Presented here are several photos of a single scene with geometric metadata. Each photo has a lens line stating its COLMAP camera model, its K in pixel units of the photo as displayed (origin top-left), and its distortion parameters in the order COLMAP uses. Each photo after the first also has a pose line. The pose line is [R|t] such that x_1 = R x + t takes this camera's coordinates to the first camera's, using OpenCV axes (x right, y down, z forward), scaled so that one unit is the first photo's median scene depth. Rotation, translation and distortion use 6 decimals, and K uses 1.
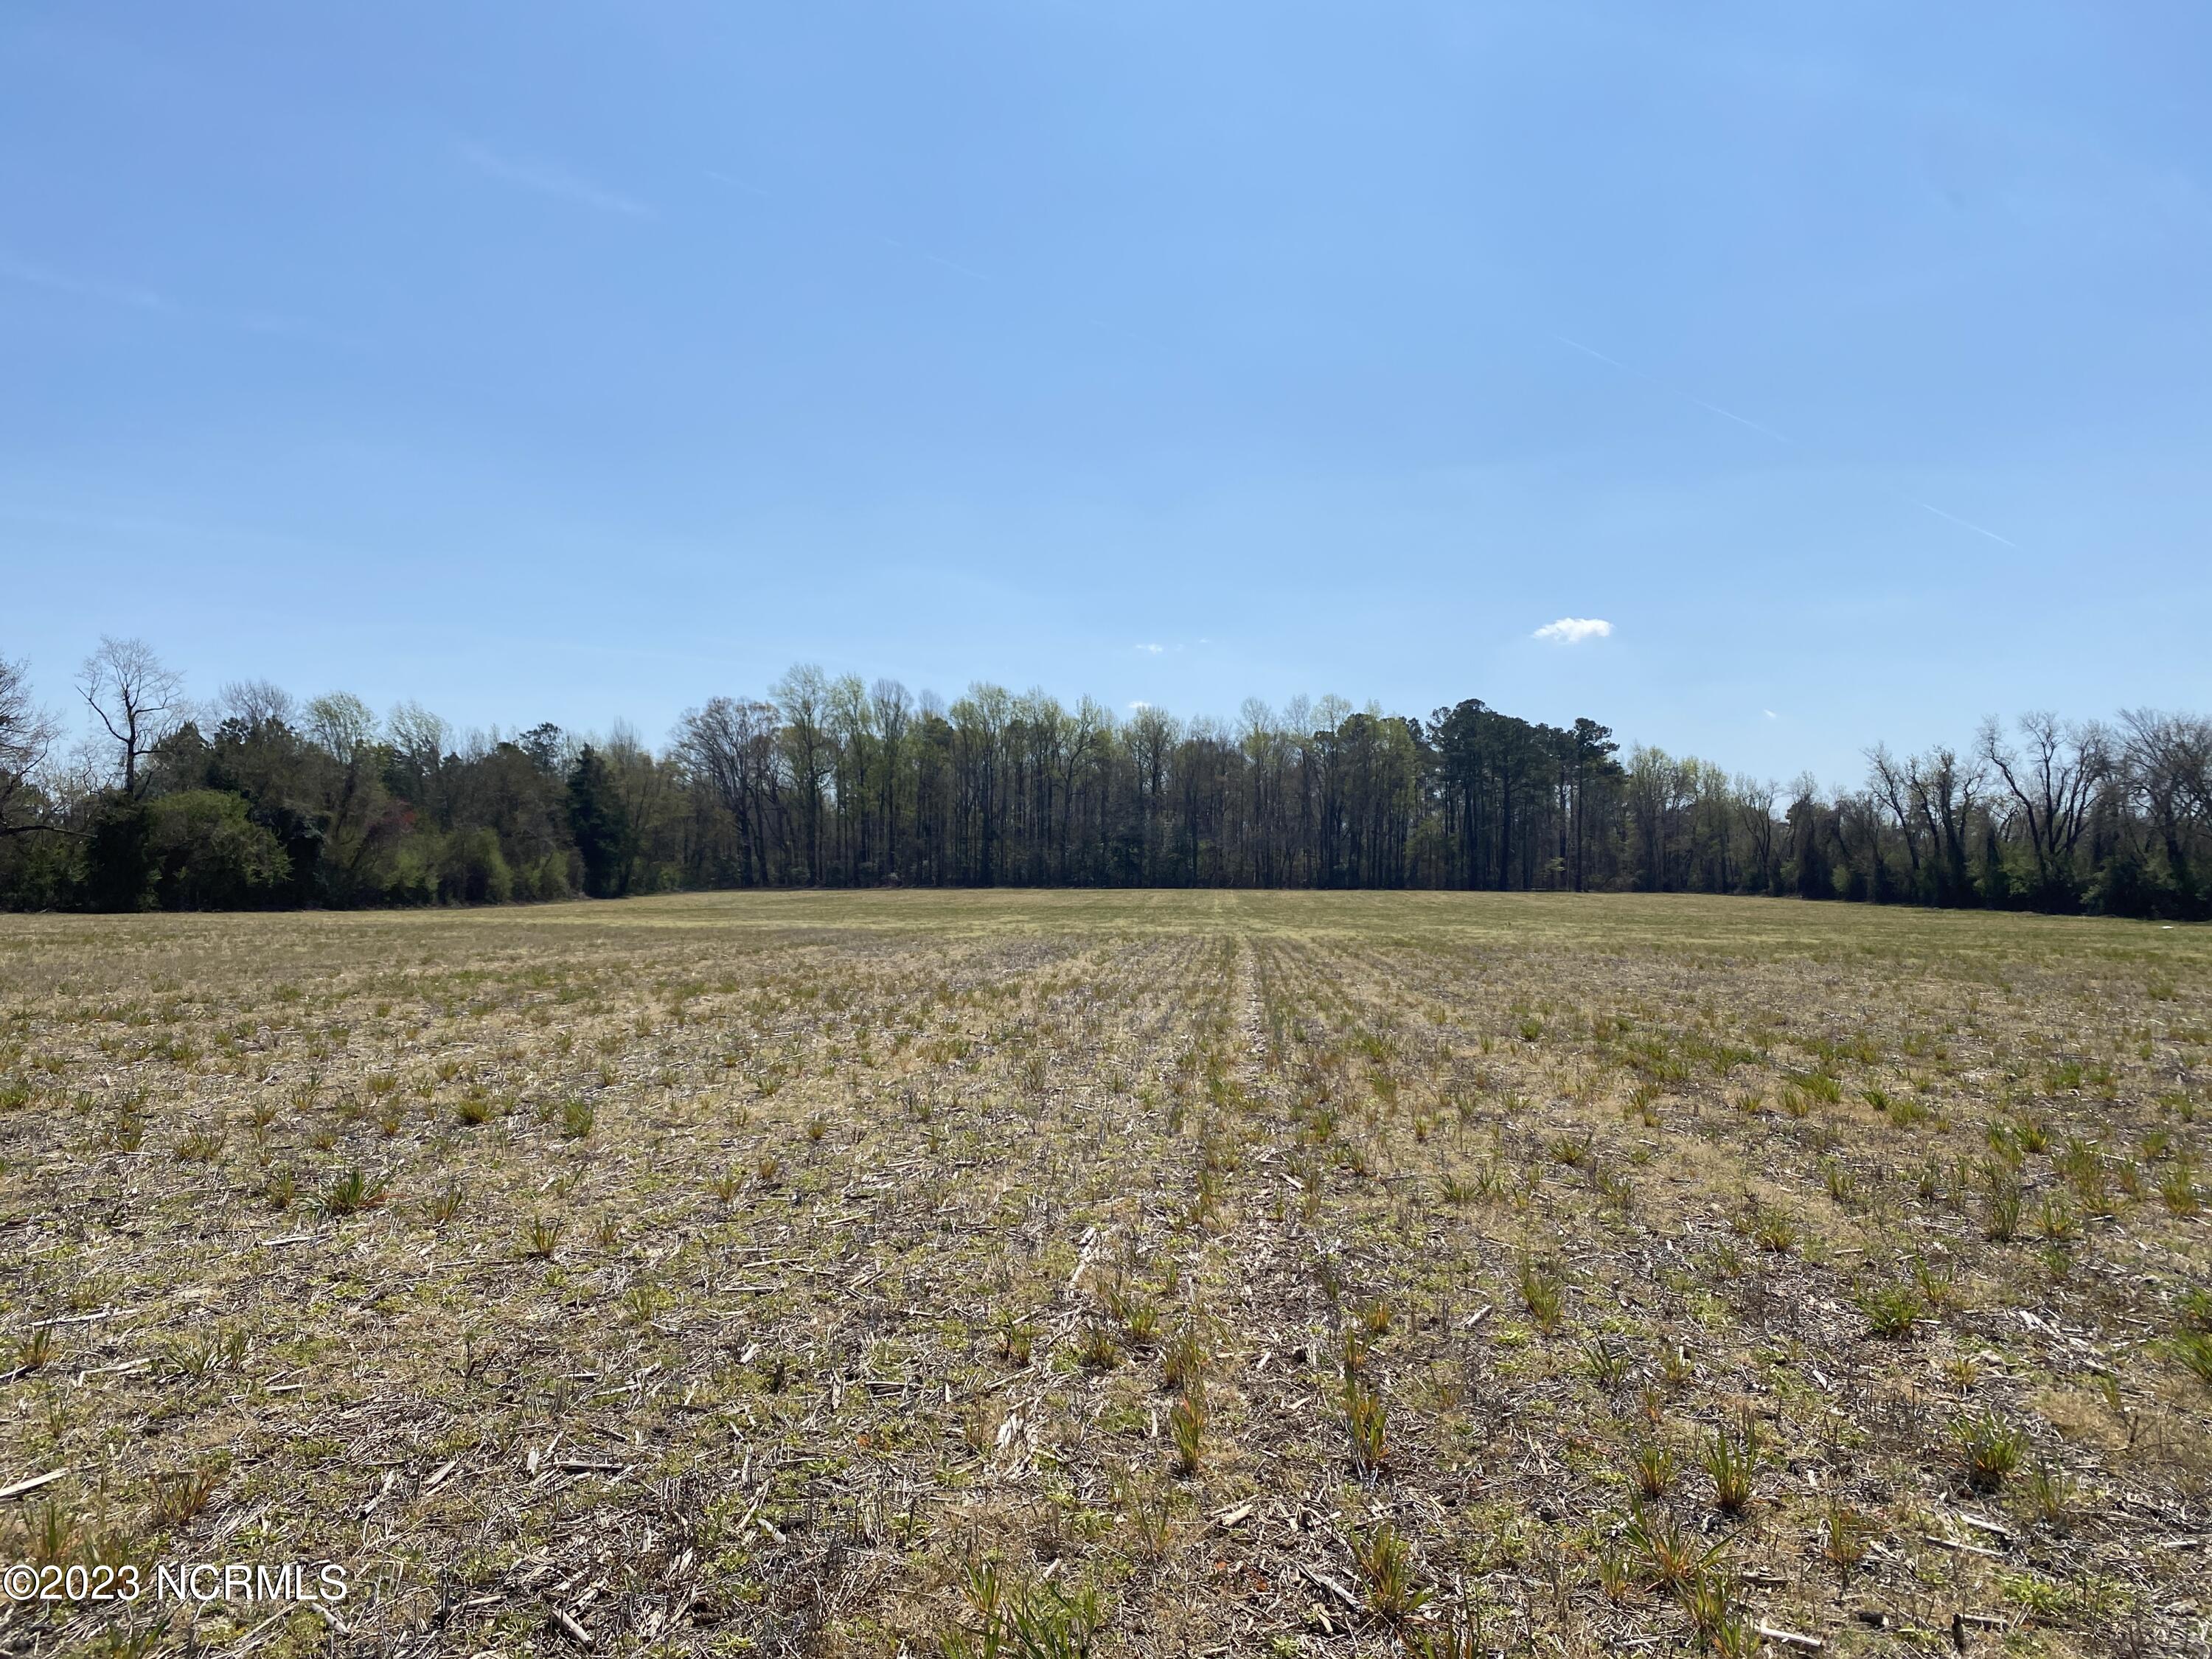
lens RADIAL K [[1674.0, 0, 1100.4], [0, 1674.0, 830.8], [0, 0, 1]] dist [0.014755, -0.018521]
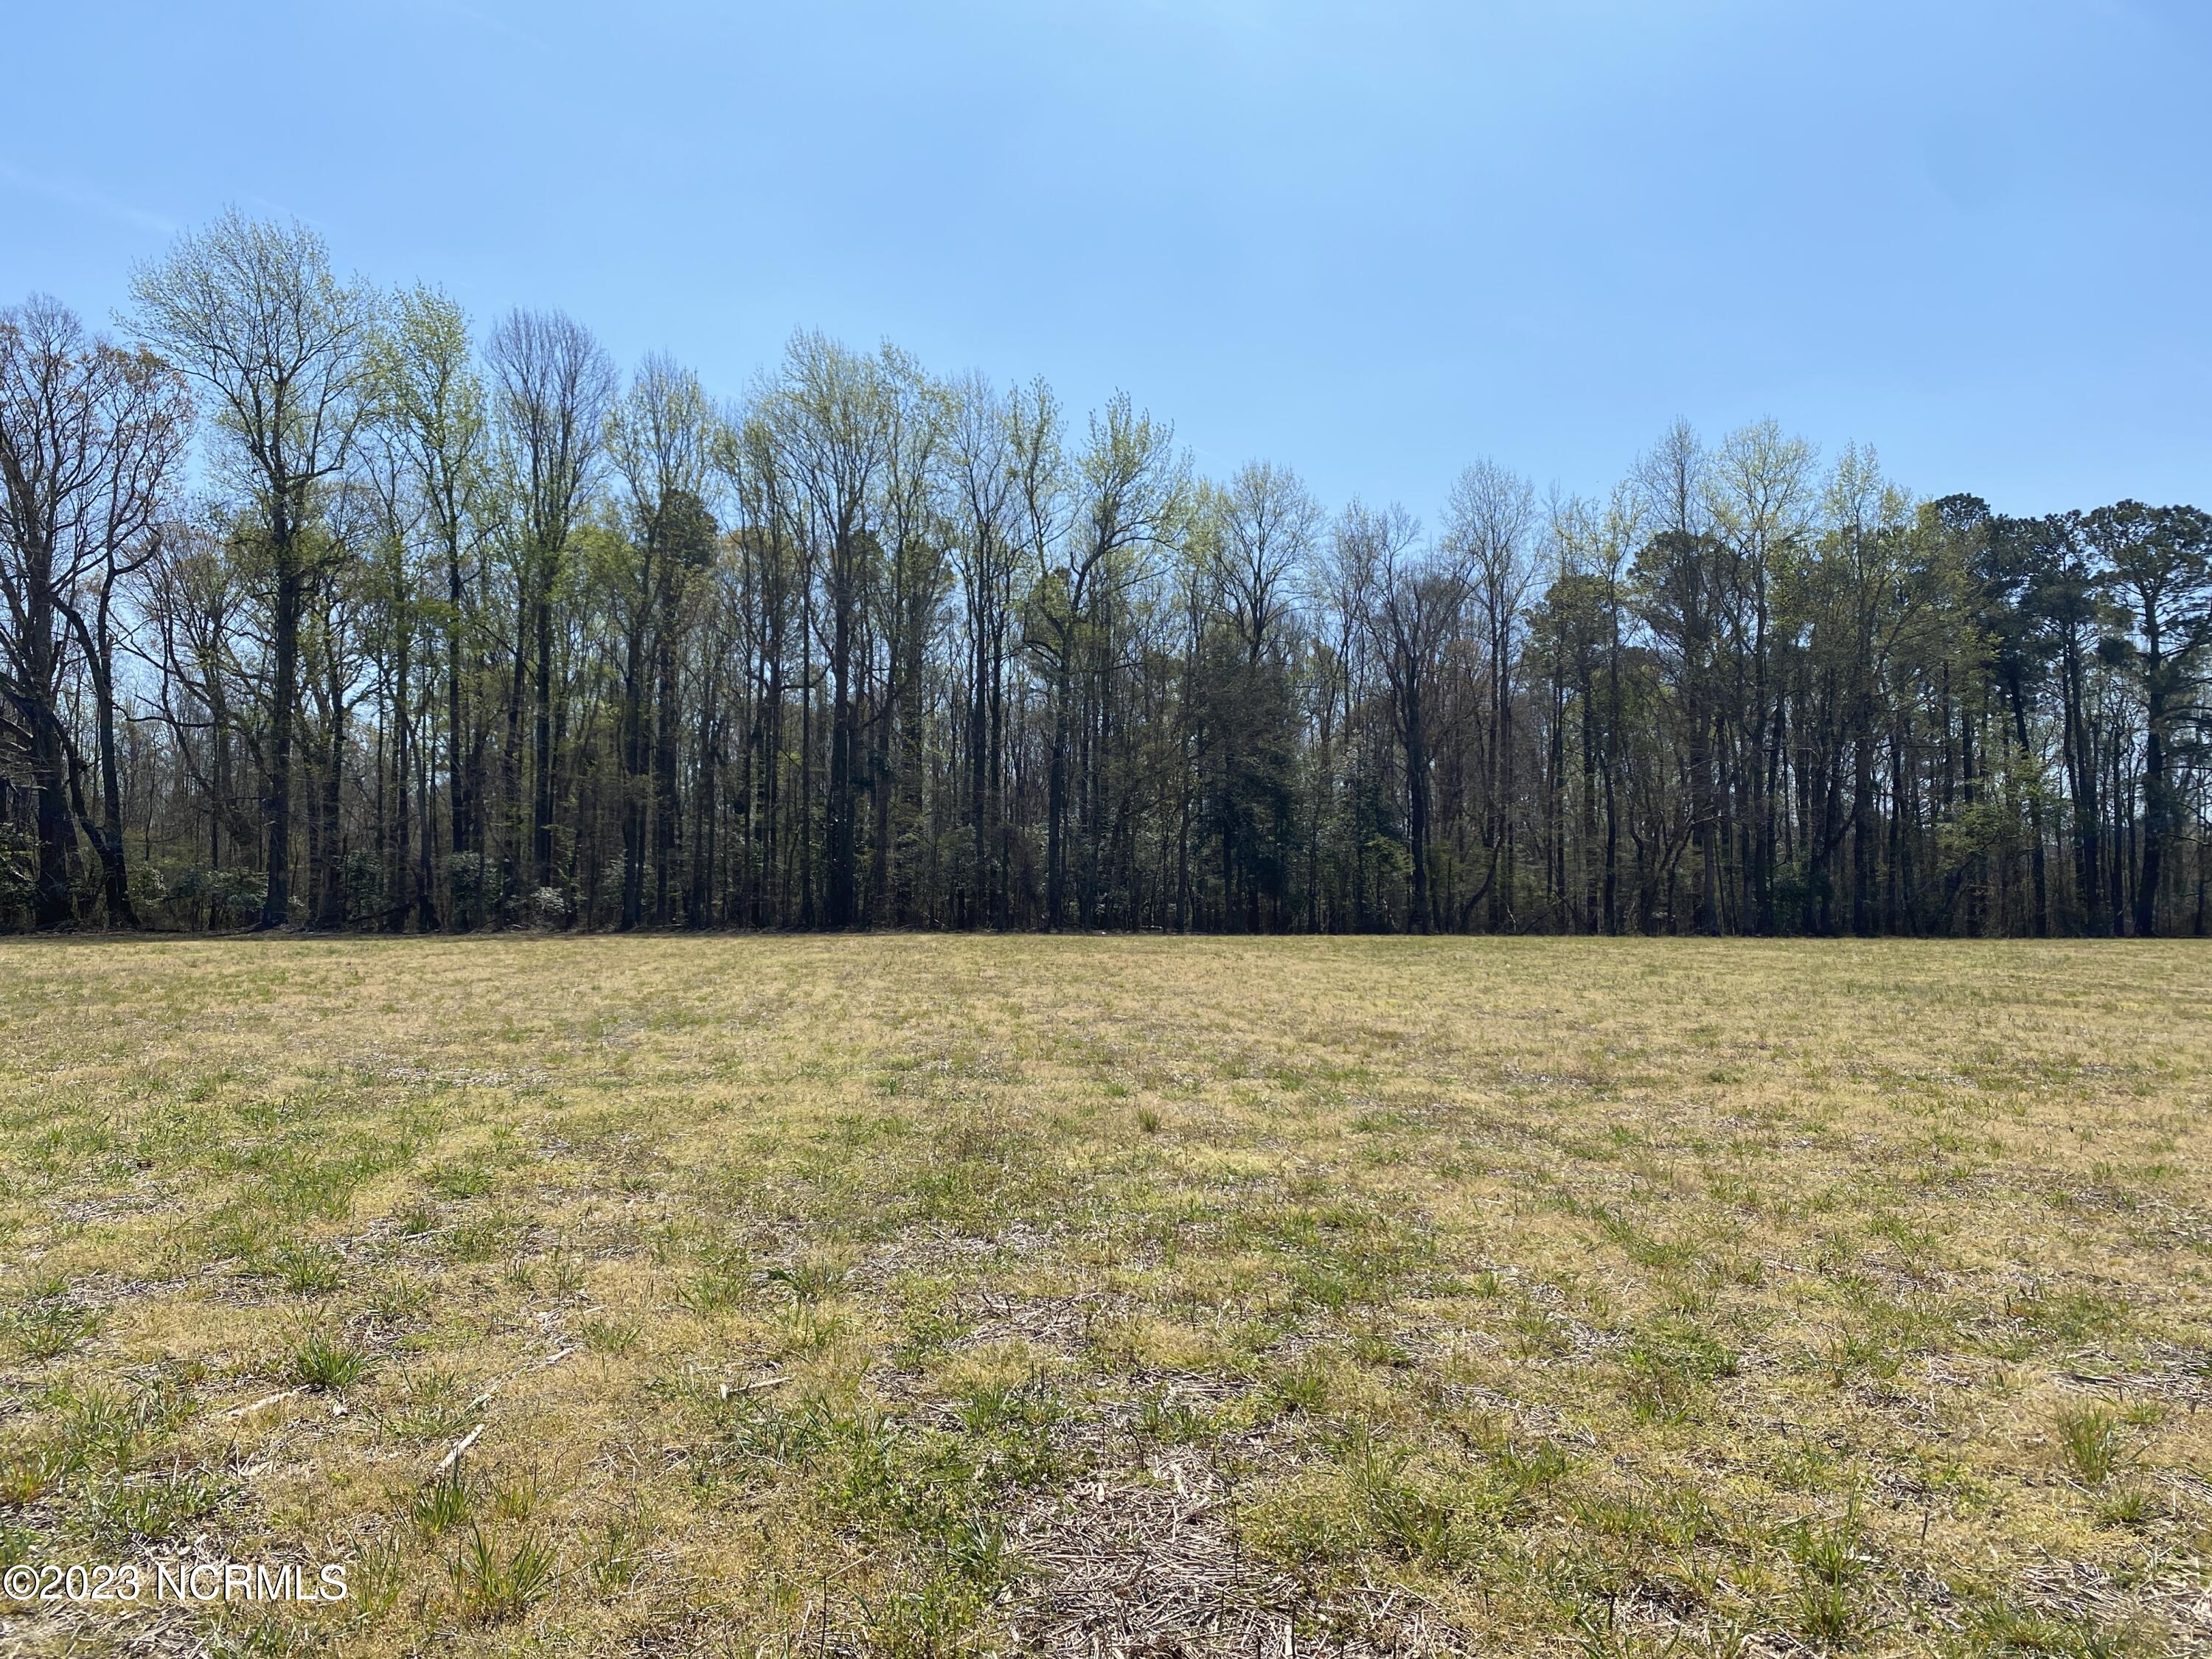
lens RADIAL K [[1674.0, 0, 1103.9], [0, 1674.0, 811.0], [0, 0, 1]] dist [0.014755, -0.018521]
pose [[0.981729, 0.013142, 0.189829, -0.080248], [-0.010412, 0.999828, -0.015367, 0.014273], [-0.189998, 0.013110, 0.981697, 0.661529]]
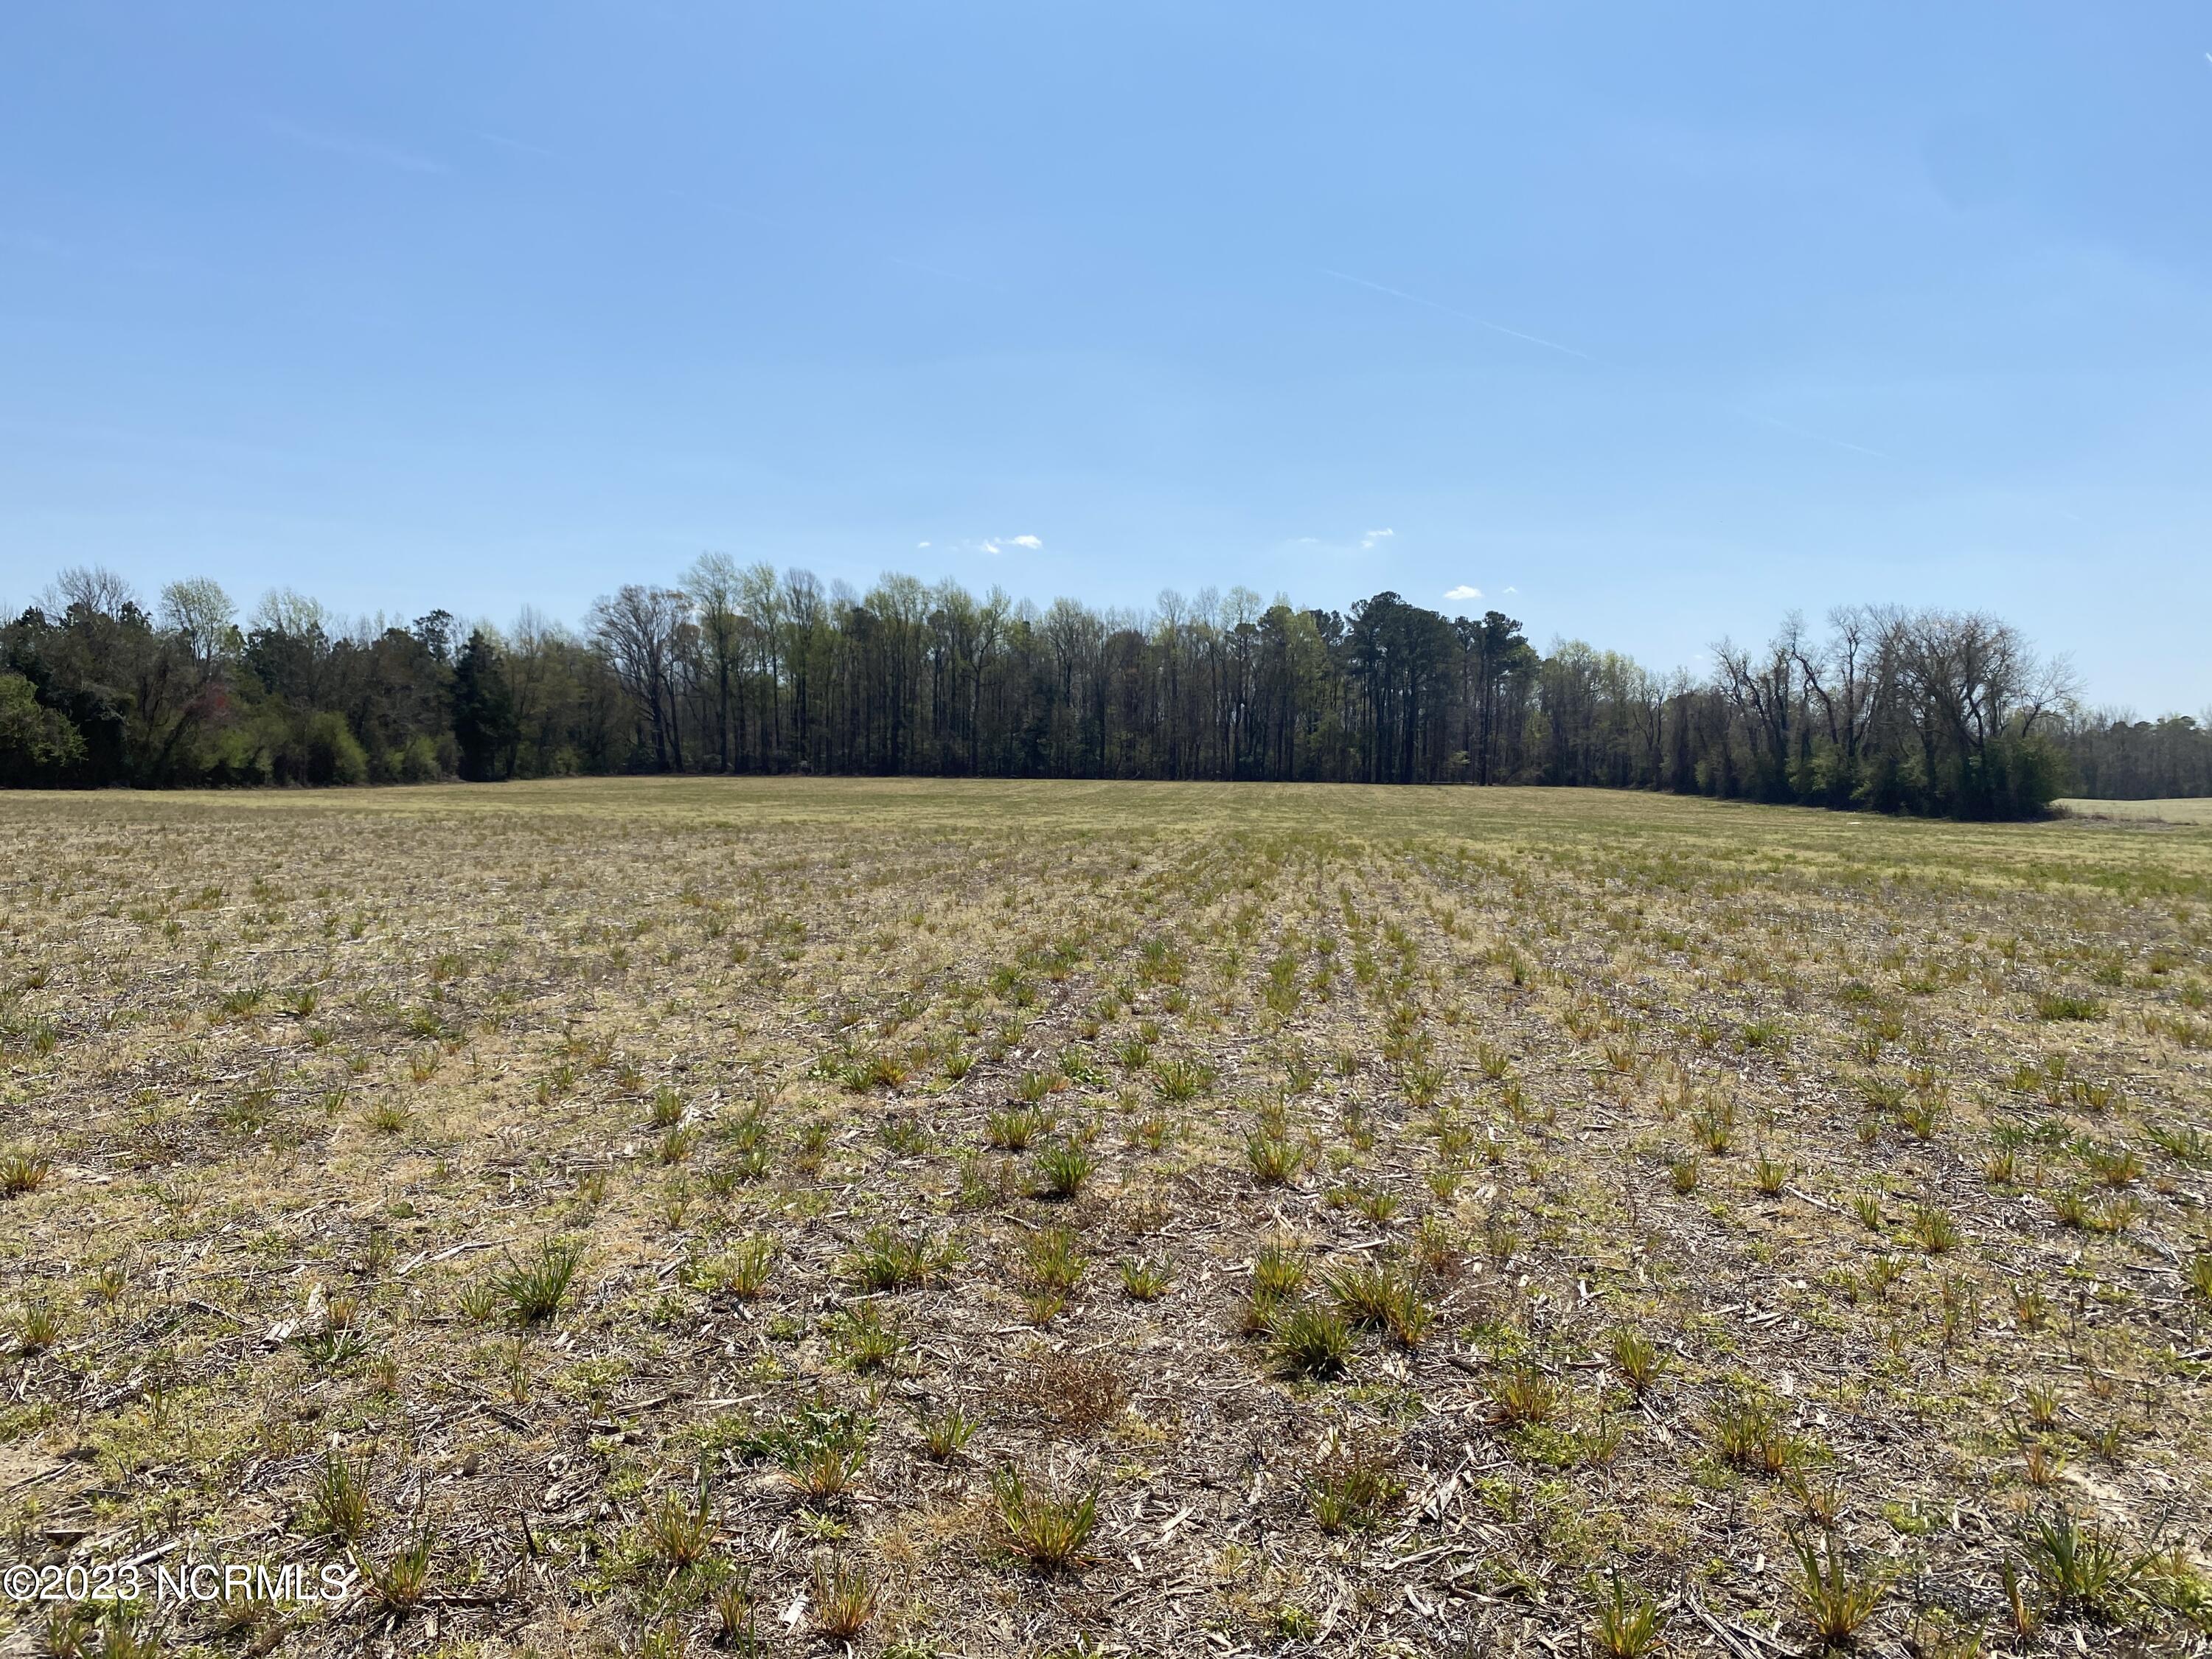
lens RADIAL K [[1674.0, 0, 1116.9], [0, 1674.0, 834.6], [0, 0, 1]] dist [0.014755, -0.018521]
pose [[0.999264, 0.010824, -0.036790, 0.105465], [-0.008334, 0.997707, 0.067166, 0.000241], [0.037433, -0.066810, 0.997063, -0.011702]]
